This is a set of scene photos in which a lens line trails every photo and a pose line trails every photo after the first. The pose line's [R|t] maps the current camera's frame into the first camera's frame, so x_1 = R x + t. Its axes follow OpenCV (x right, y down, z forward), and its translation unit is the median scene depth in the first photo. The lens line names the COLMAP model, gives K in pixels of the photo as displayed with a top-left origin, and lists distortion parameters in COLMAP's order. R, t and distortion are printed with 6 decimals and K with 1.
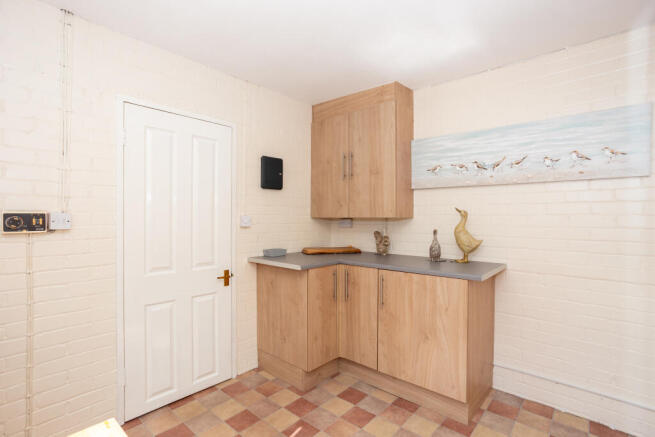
lens RADIAL K [[316.4, 0, 324.2], [0, 316.4, 216.6], [0, 0, 1]] dist [-0.019335, 0.007454]
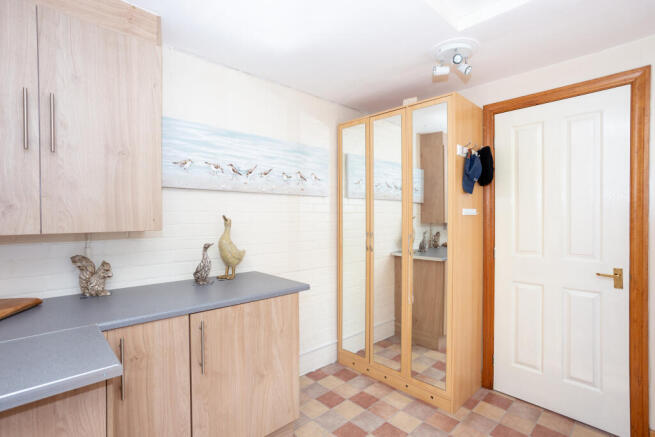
lens RADIAL K [[316.4, 0, 326.2], [0, 316.4, 218.3], [0, 0, 1]] dist [-0.019335, 0.007454]
pose [[0.101571, -0.013103, 0.994742, -0.403256], [-0.001241, 0.999911, 0.013298, -0.032292], [-0.994828, -0.002585, 0.101546, 0.645931]]
